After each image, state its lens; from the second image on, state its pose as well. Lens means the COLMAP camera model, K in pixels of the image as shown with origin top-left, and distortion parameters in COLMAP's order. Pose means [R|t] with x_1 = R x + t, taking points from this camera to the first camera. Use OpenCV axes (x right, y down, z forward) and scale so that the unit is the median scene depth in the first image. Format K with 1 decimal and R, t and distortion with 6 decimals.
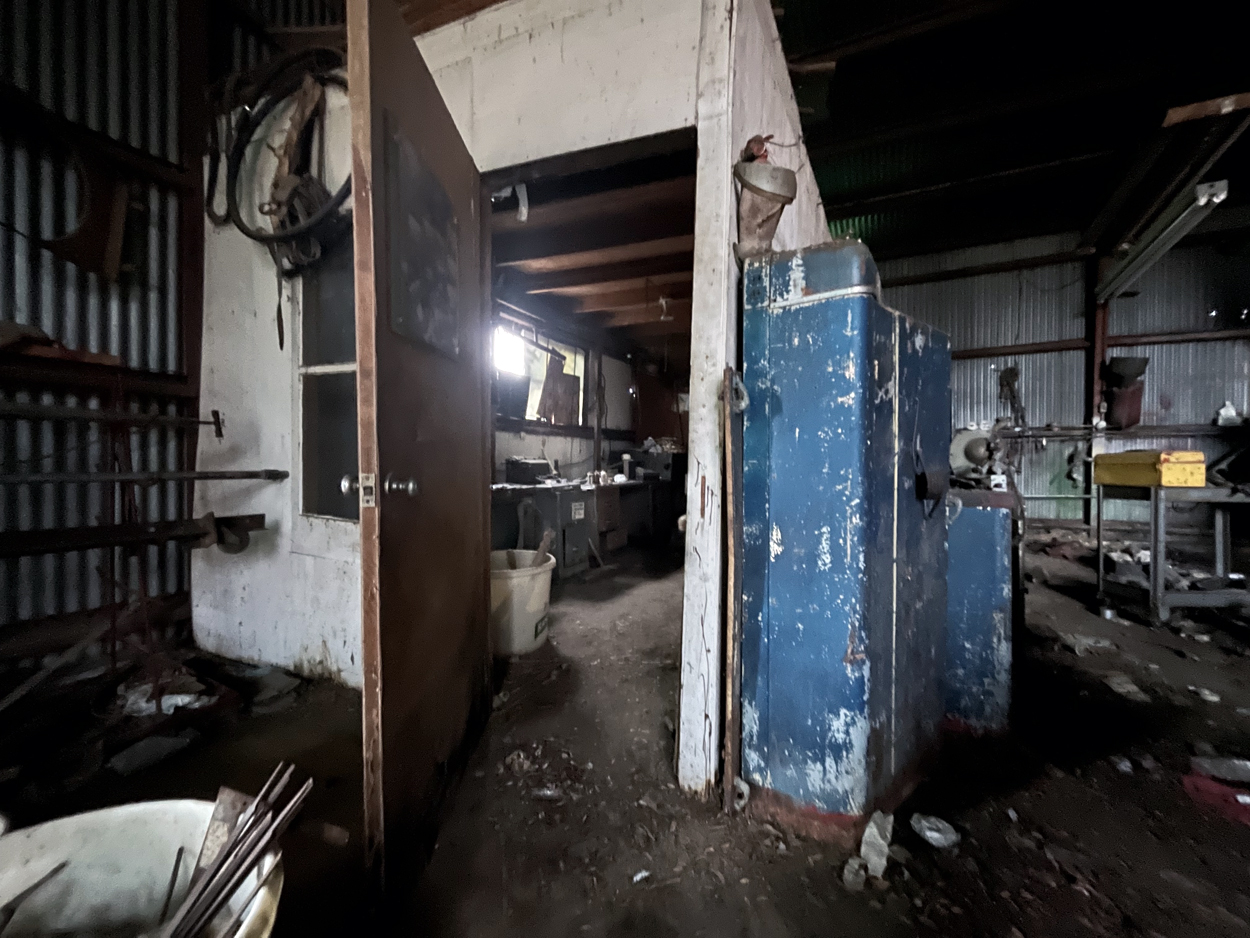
lens RADIAL K [[499.7, 0, 630.8], [0, 499.7, 469.3], [0, 0, 1]] dist [-0.003213, -0.000421]
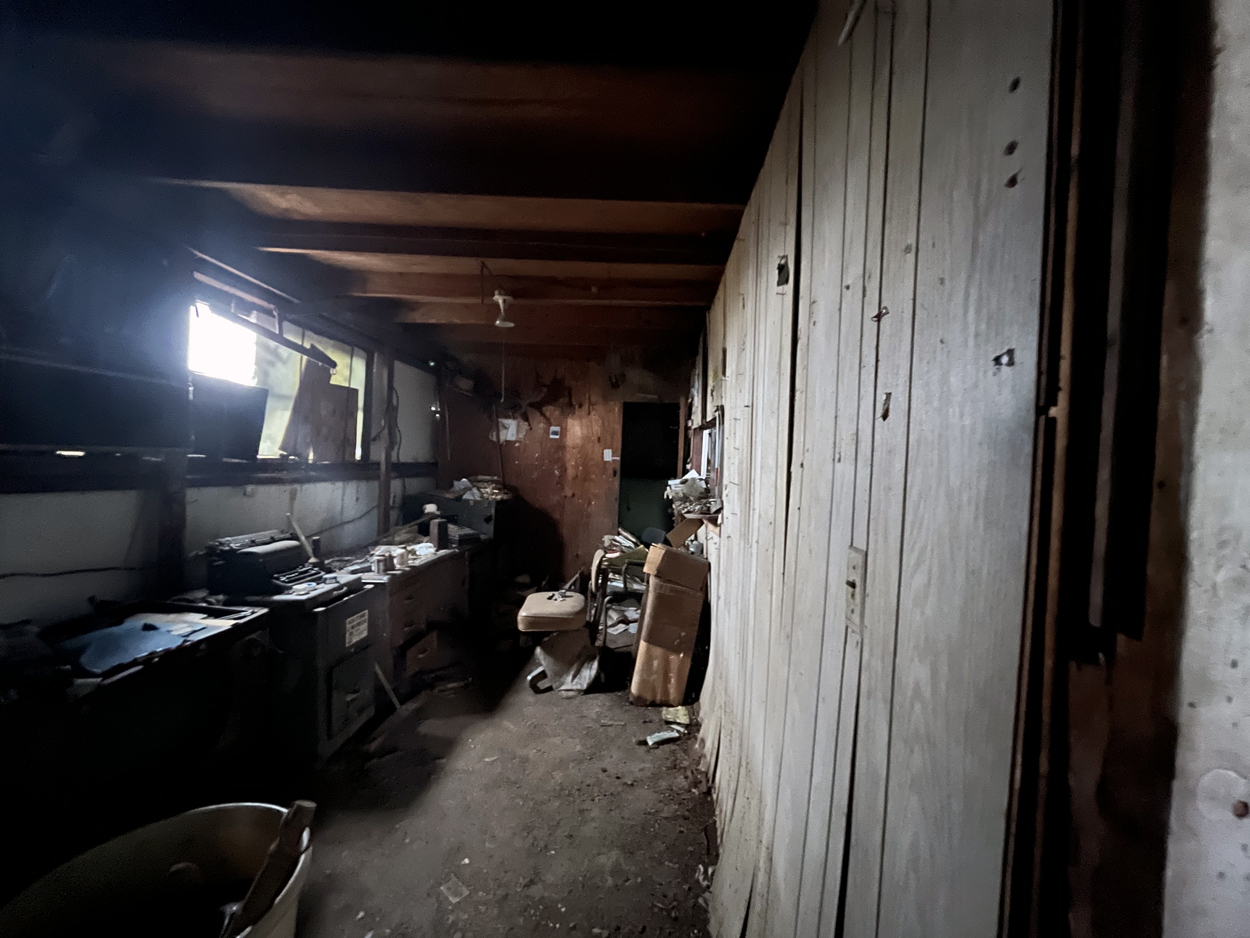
lens RADIAL K [[499.7, 0, 628.8], [0, 499.7, 471.8], [0, 0, 1]] dist [-0.003213, -0.000421]
pose [[0.916039, 0.013471, 0.400862, -0.040220], [-0.012202, 0.999909, -0.005716, -0.084026], [-0.400903, 0.000345, 0.916120, 0.261072]]
